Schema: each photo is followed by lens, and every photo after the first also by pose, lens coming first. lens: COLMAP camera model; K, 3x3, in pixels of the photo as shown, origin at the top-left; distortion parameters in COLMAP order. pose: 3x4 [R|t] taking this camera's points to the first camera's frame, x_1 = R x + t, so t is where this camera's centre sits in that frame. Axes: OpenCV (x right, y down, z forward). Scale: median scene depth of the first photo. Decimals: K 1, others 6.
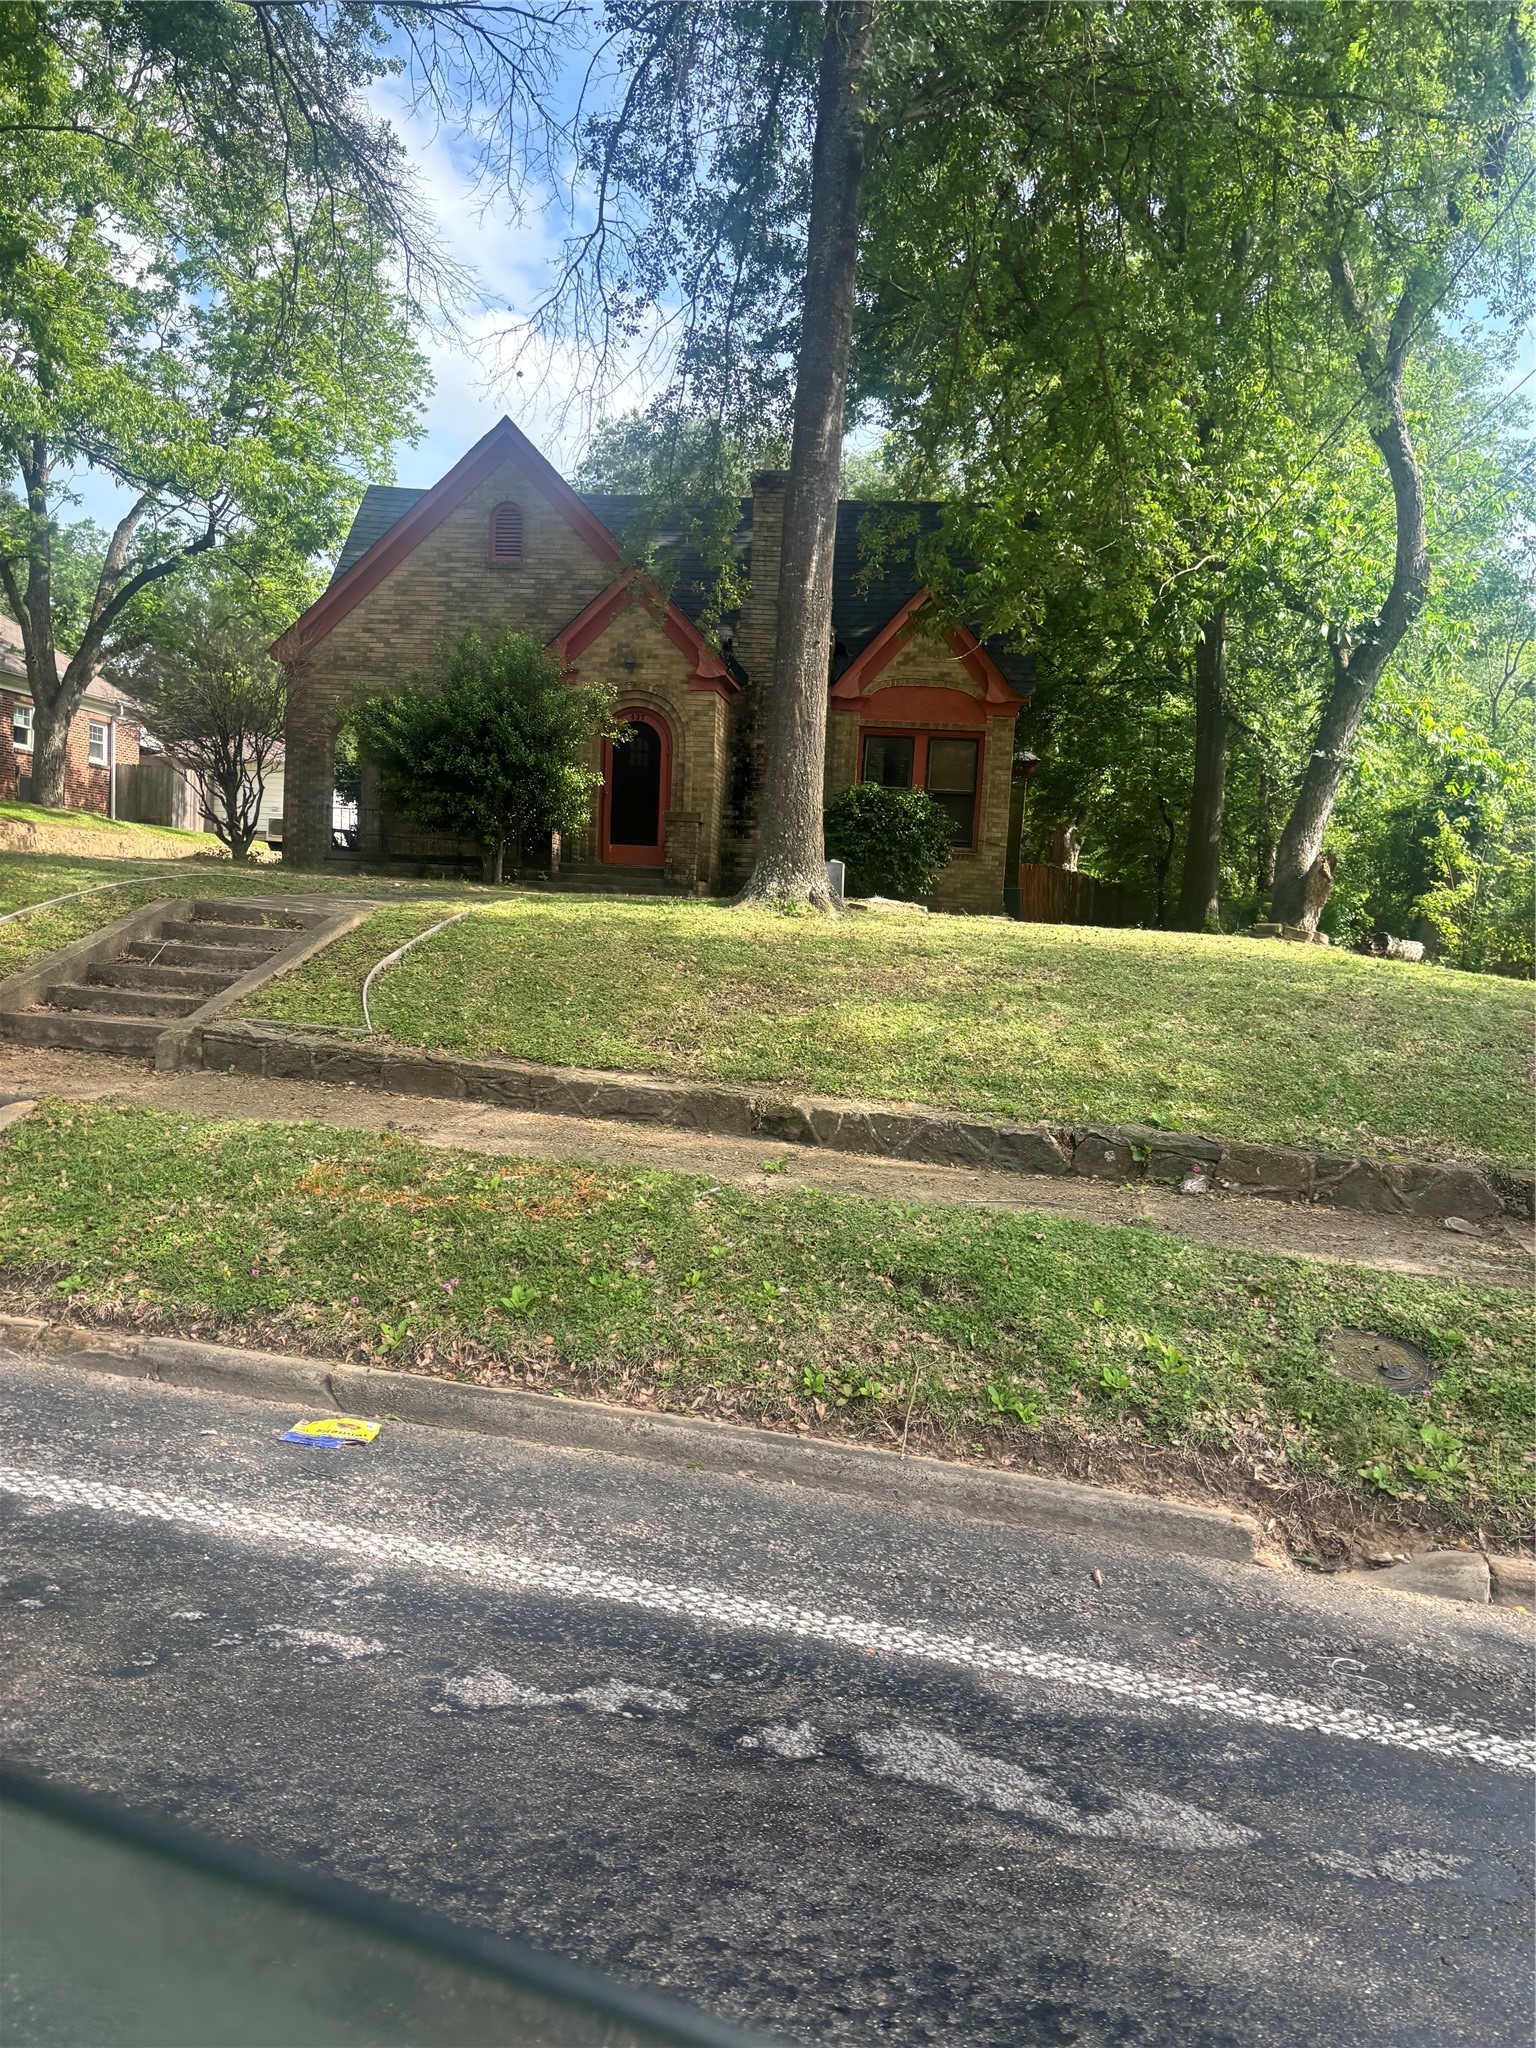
lens RADIAL K [[1550.6, 0, 771.6], [0, 1550.6, 1035.6], [0, 0, 1]] dist [0.012803, -0.002951]
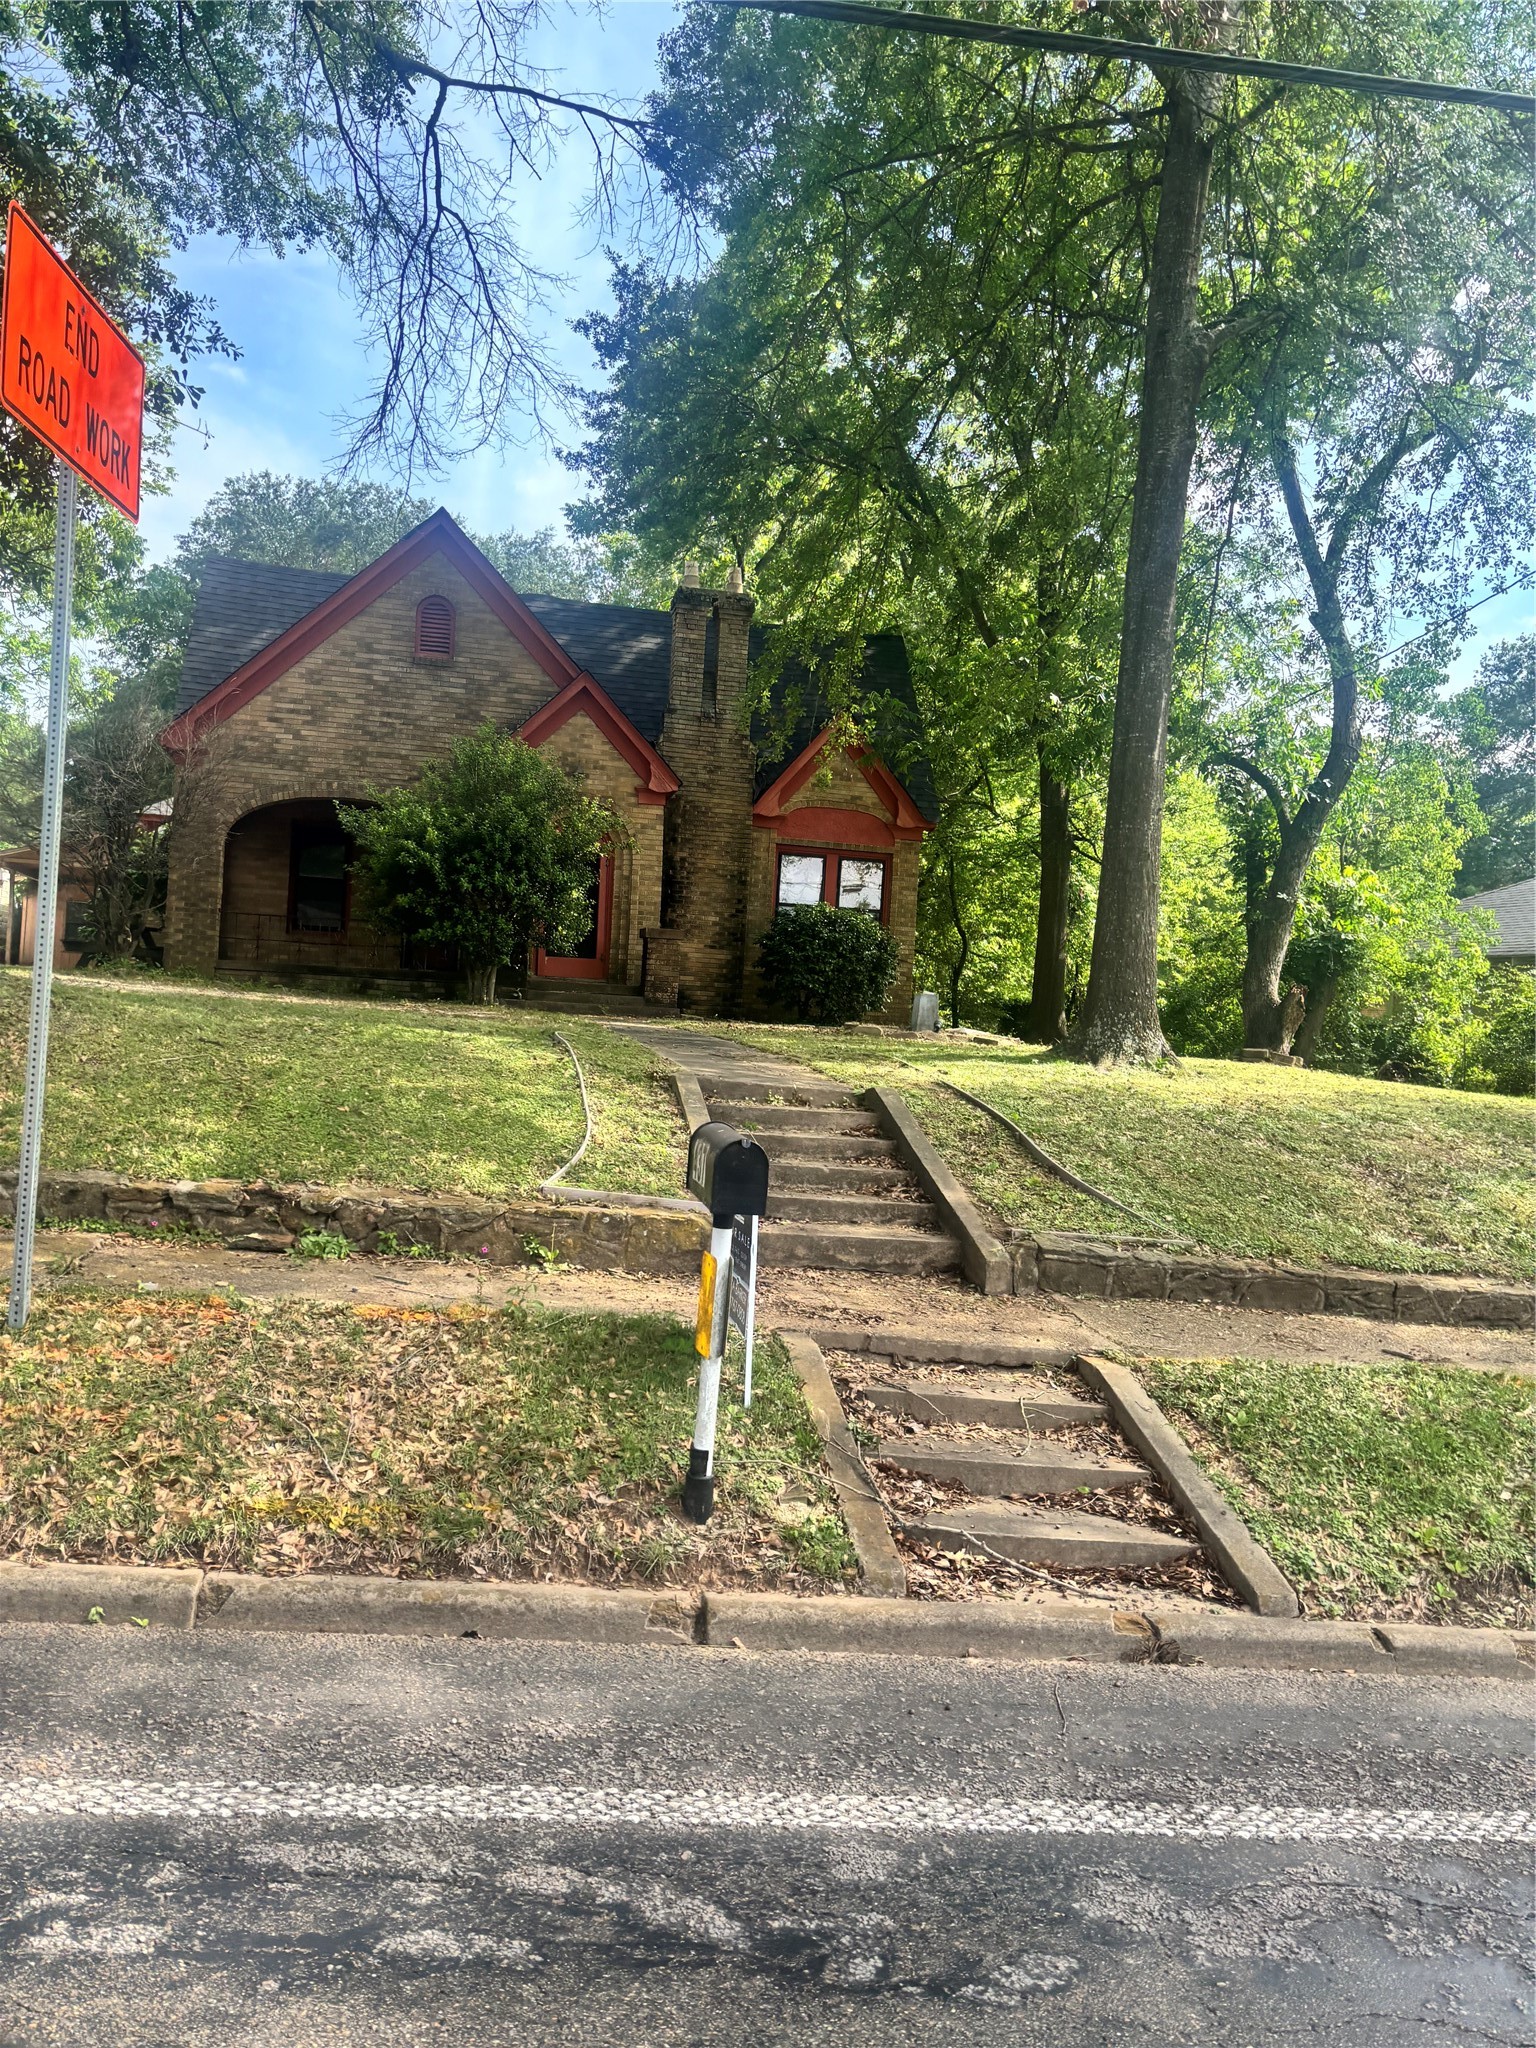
lens RADIAL K [[1536.7, 0, 767.9], [0, 1536.7, 971.7], [0, 0, 1]] dist [0.059256, -0.000303]
pose [[0.938783, 0.008087, 0.344415, -0.334672], [0.021763, 0.996336, -0.082715, -0.038064], [-0.343822, 0.085147, 0.935167, 0.079768]]
